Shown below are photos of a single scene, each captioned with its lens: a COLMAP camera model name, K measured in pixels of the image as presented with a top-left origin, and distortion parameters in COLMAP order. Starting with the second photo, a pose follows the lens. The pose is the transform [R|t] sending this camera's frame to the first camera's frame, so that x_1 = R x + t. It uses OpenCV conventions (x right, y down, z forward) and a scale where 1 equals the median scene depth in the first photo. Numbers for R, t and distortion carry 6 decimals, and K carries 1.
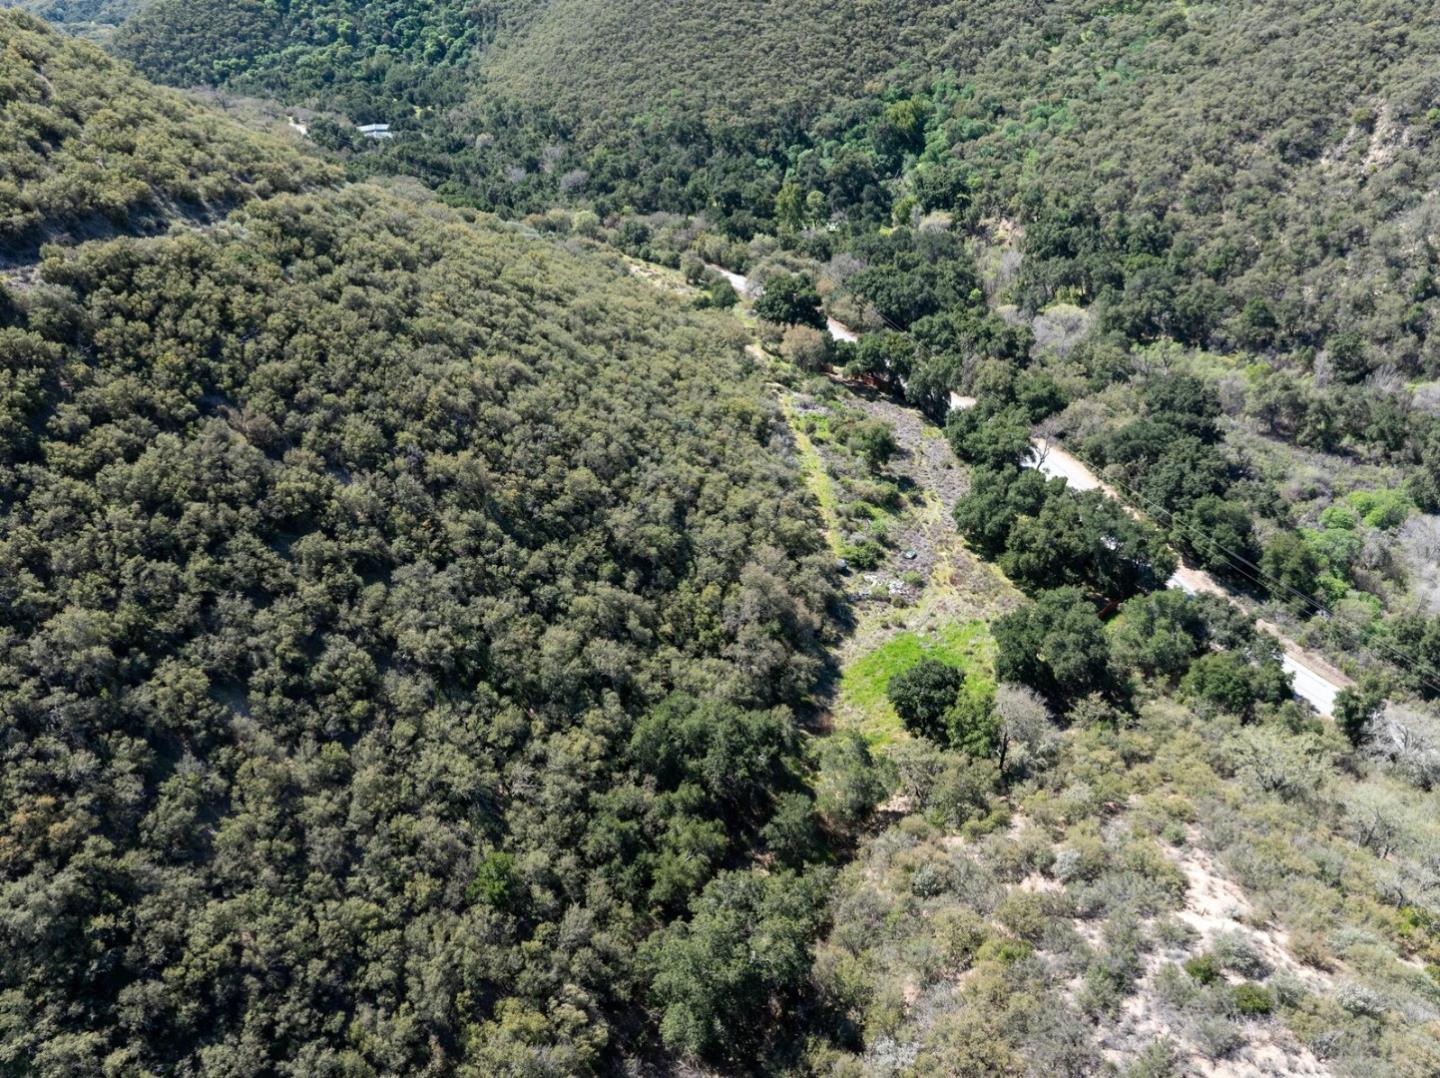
lens RADIAL K [[1017.1, 0, 717.7], [0, 1017.1, 531.7], [0, 0, 1]] dist [-0.055035, 0.029235]
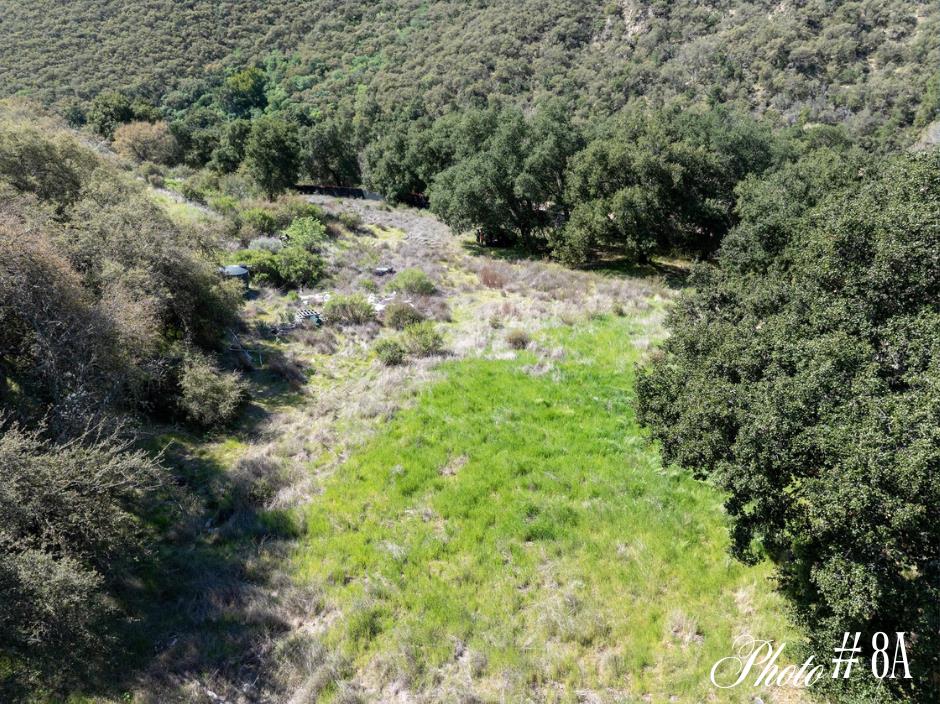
lens RADIAL K [[660.7, 0, 470.0], [0, 660.7, 352.0], [0, 0, 1]] dist [-0.050035, 0.009356]
pose [[0.883738, -0.175300, 0.433909, 0.037944], [0.258331, 0.955862, -0.139971, 0.049944], [-0.390221, 0.235790, 0.890017, 0.317760]]
